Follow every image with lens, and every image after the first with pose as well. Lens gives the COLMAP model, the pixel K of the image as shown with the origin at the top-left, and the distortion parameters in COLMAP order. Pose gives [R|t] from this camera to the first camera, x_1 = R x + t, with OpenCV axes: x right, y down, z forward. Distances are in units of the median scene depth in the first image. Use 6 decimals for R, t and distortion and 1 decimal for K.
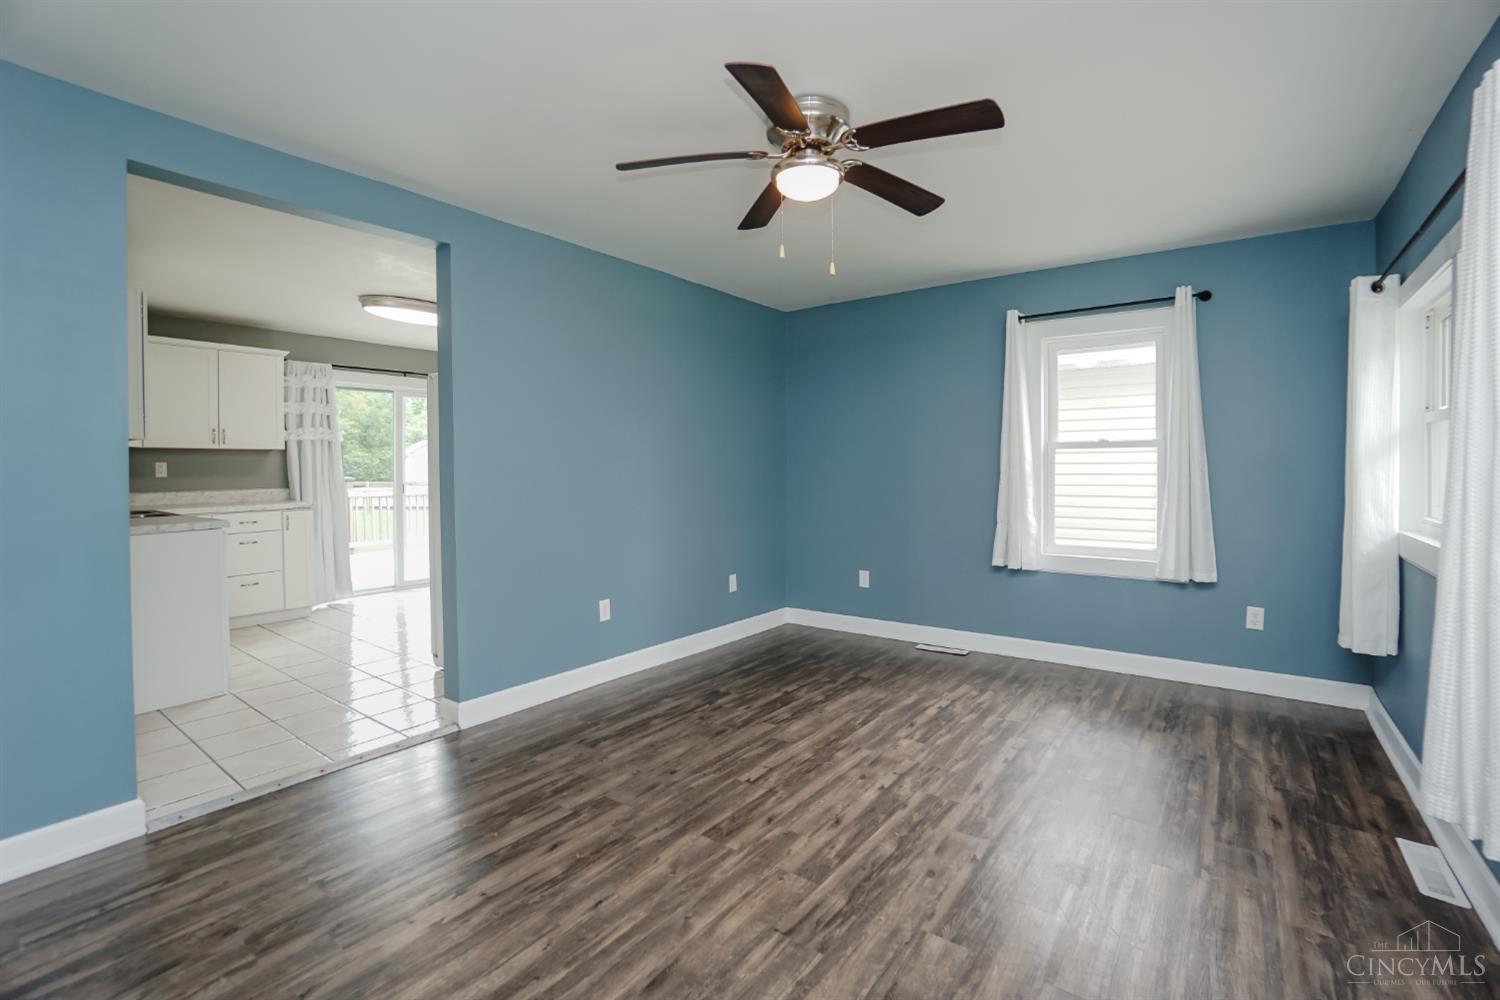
lens RADIAL K [[654.1, 0, 735.1], [0, 654.1, 482.8], [0, 0, 1]] dist [-0.057654, 0.020017]
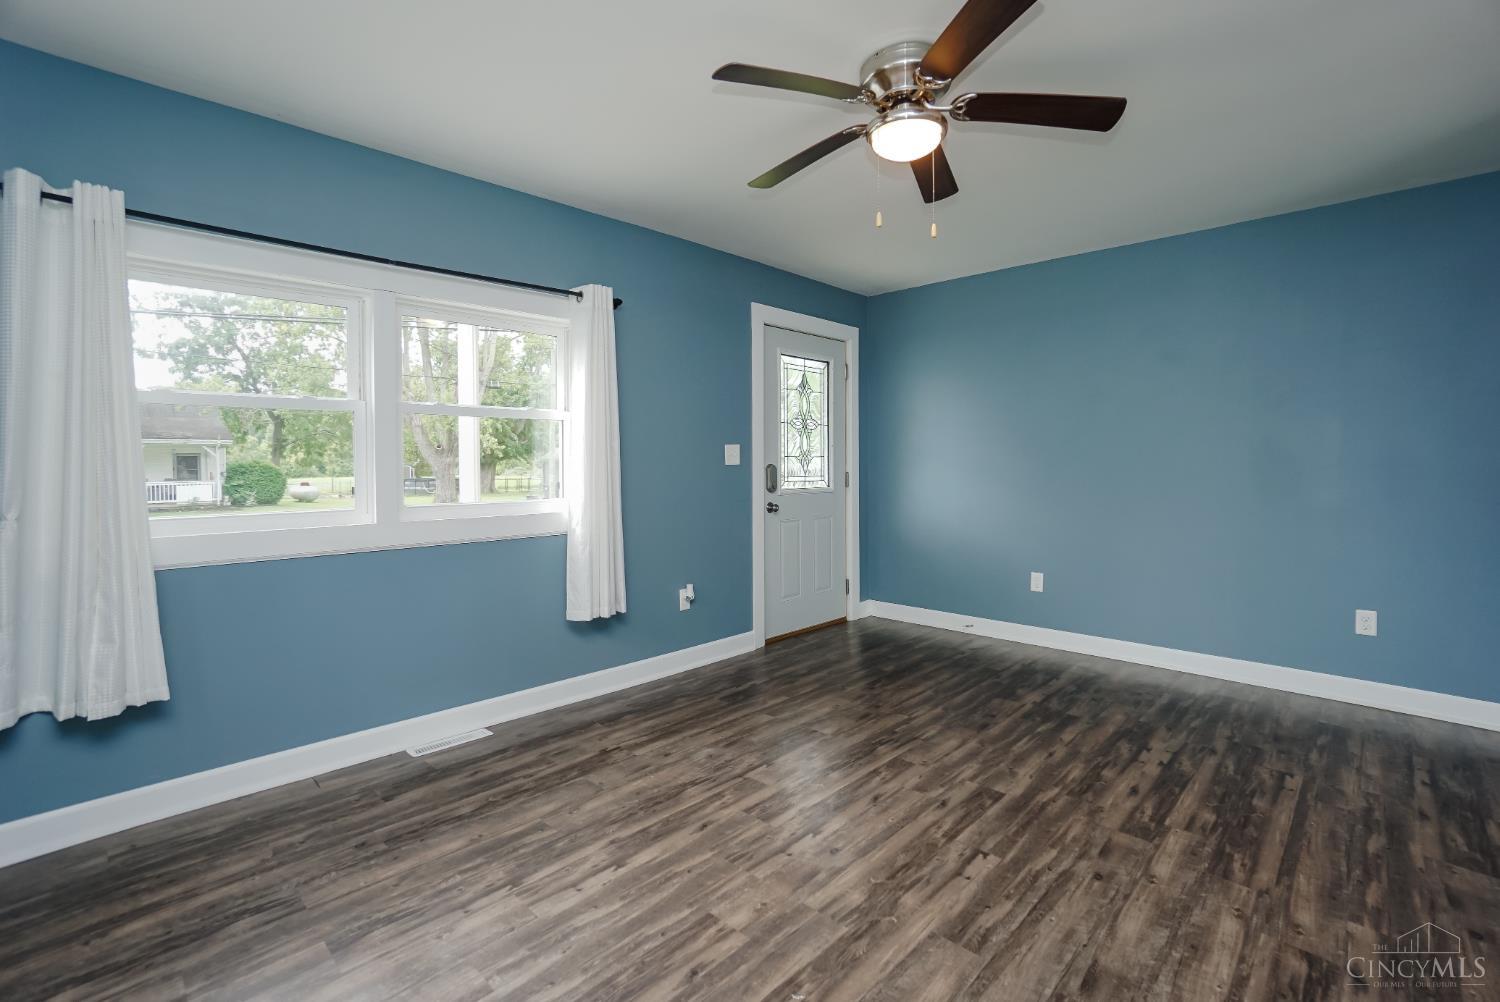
lens RADIAL K [[654.1, 0, 735.1], [0, 654.1, 483.8], [0, 0, 1]] dist [-0.057654, 0.020017]
pose [[-0.991670, 0.004393, 0.128733, 0.226900], [0.011580, 0.998412, 0.055137, -0.031086], [-0.128286, 0.056168, -0.990145, 1.856499]]
